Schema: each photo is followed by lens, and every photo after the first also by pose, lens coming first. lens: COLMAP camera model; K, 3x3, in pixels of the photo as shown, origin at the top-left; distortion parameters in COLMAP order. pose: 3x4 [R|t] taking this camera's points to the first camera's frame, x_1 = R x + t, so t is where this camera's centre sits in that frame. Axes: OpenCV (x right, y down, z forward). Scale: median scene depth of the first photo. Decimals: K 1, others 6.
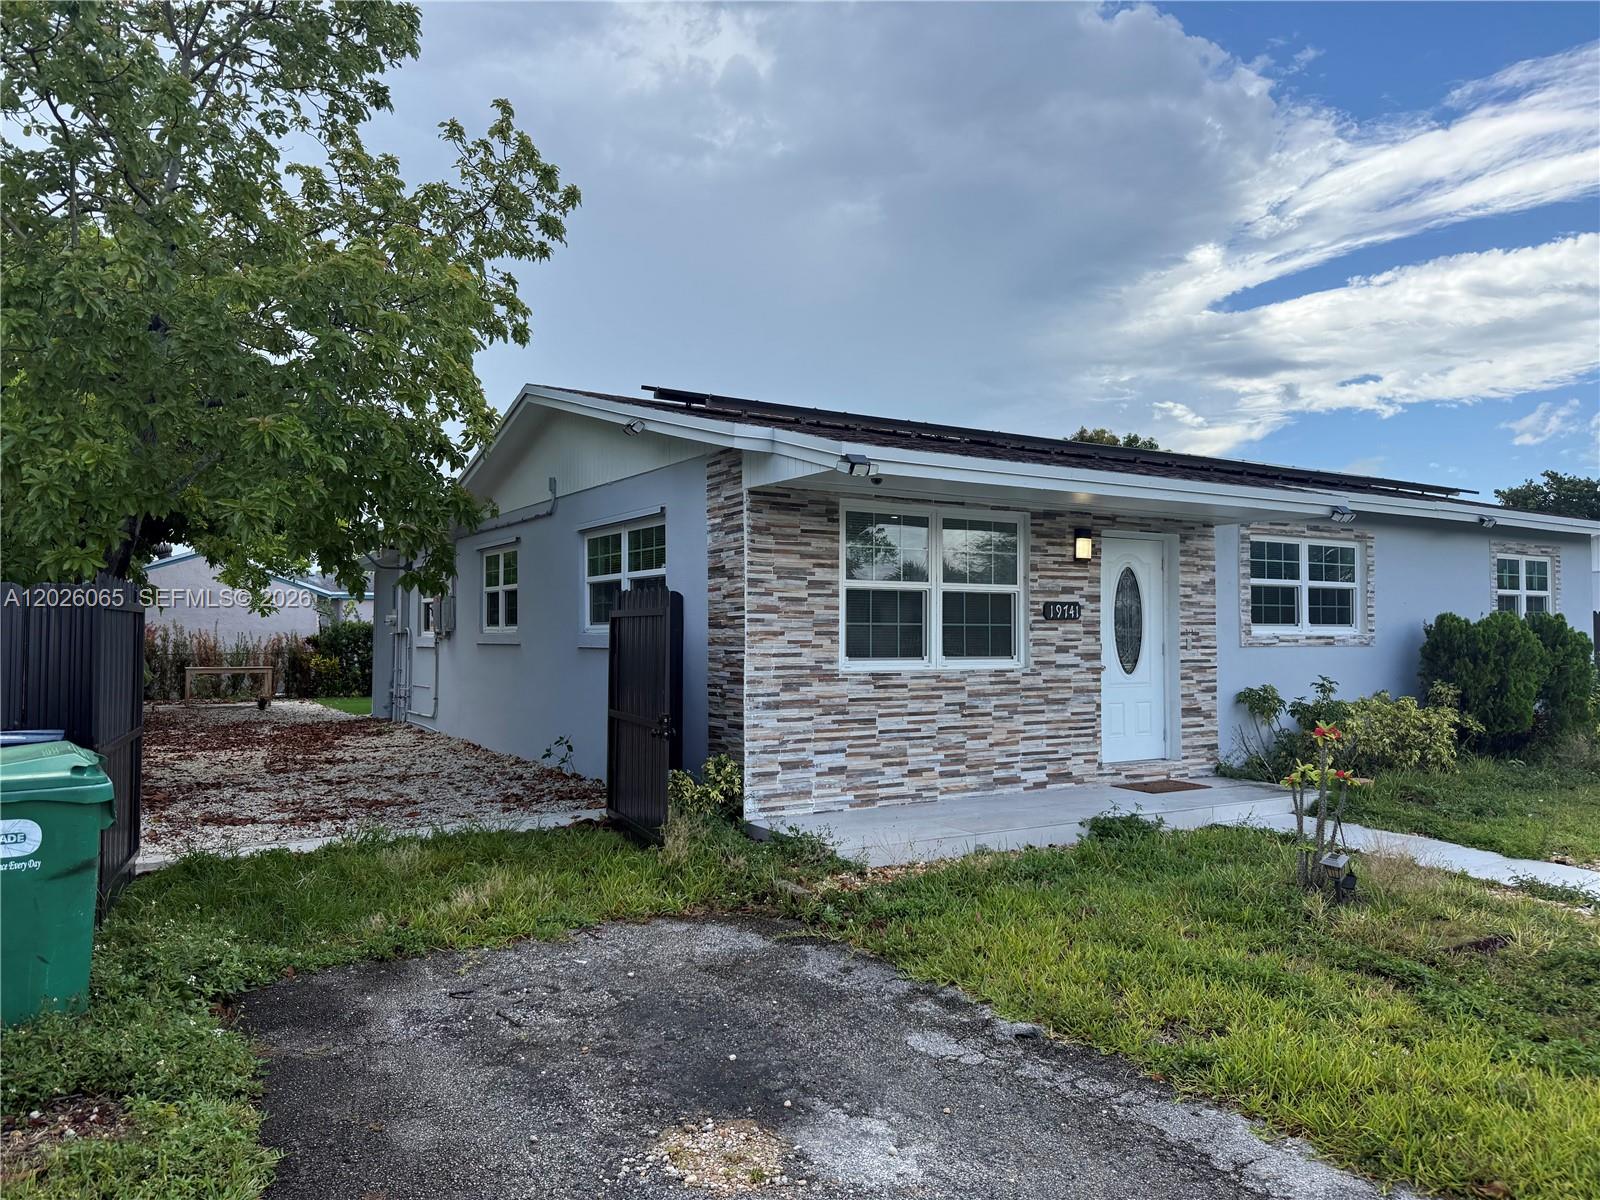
lens RADIAL K [[1125.5, 0, 800.0], [0, 1125.5, 600.0], [0, 0, 1]] dist [0.102052, -0.150357]
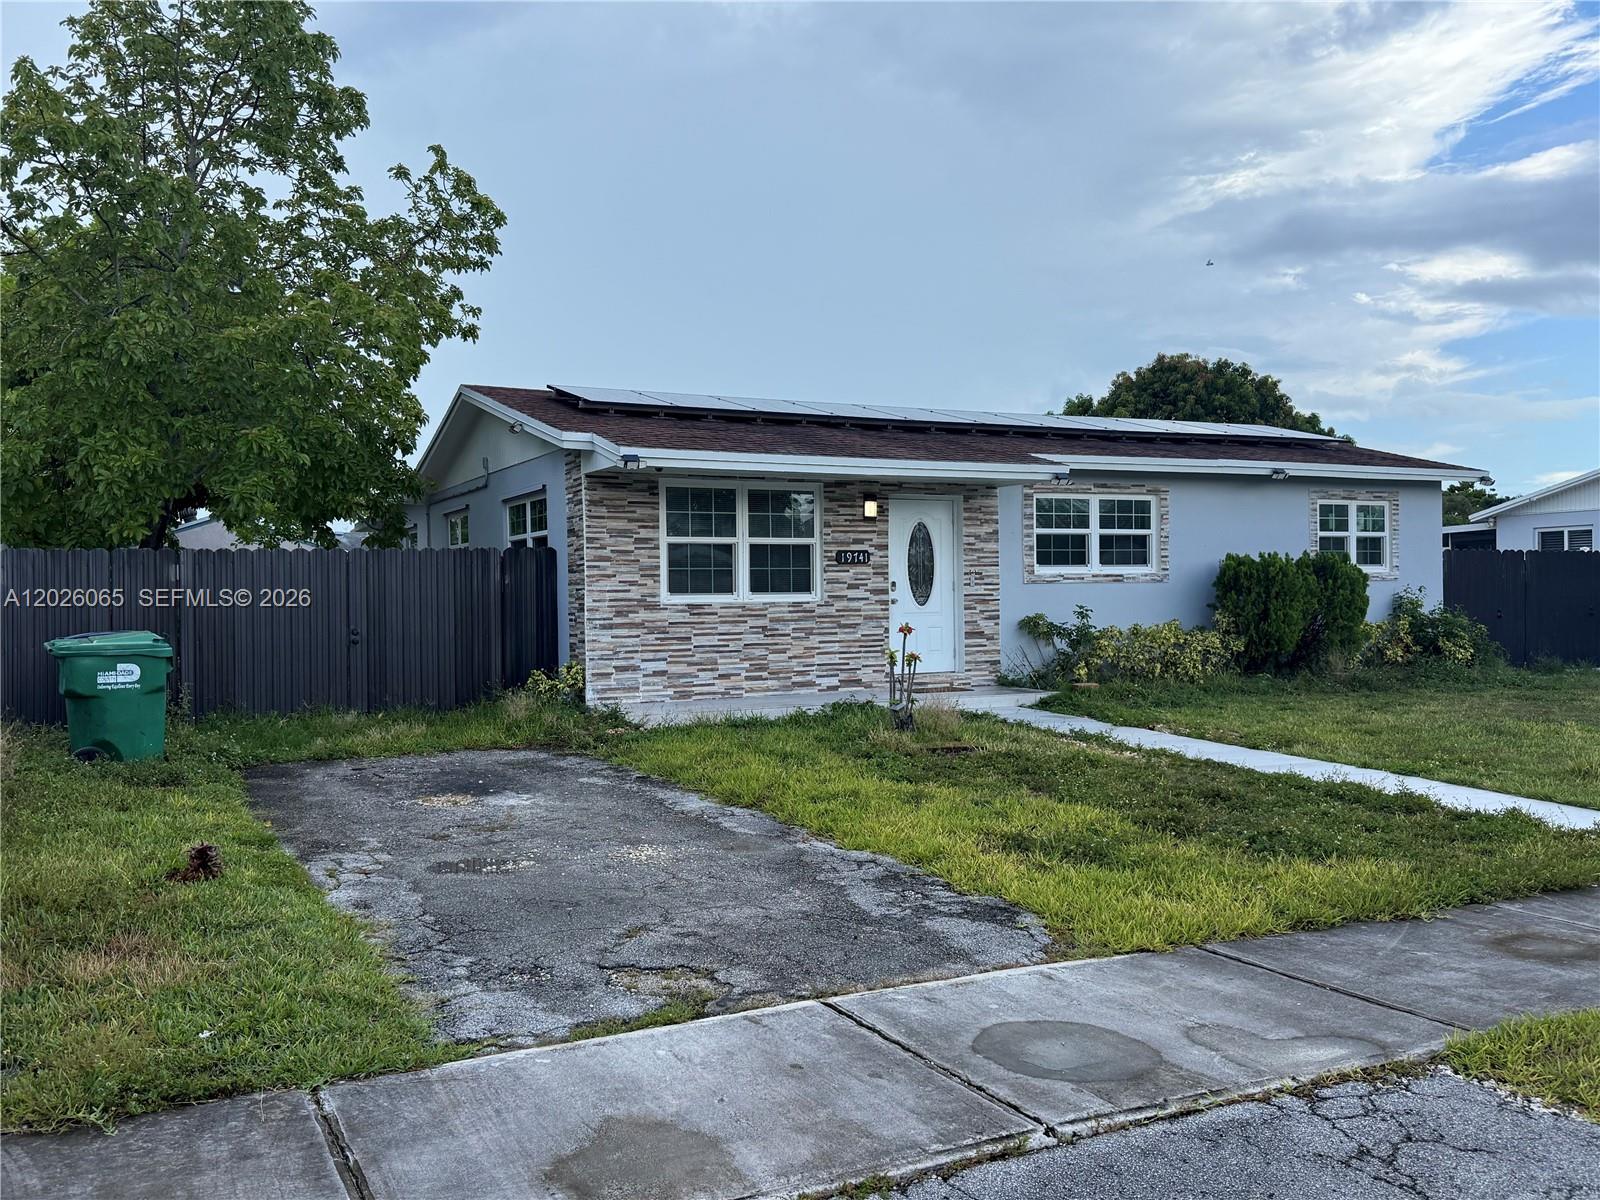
lens RADIAL K [[1362.8, 0, 819.4], [0, 1362.8, 621.3], [0, 0, 1]] dist [0.147914, -0.300733]
pose [[0.996824, -0.012463, -0.078652, 0.320700], [0.016381, 0.998646, 0.049365, 0.005276], [0.077931, -0.050497, 0.995679, -0.590044]]
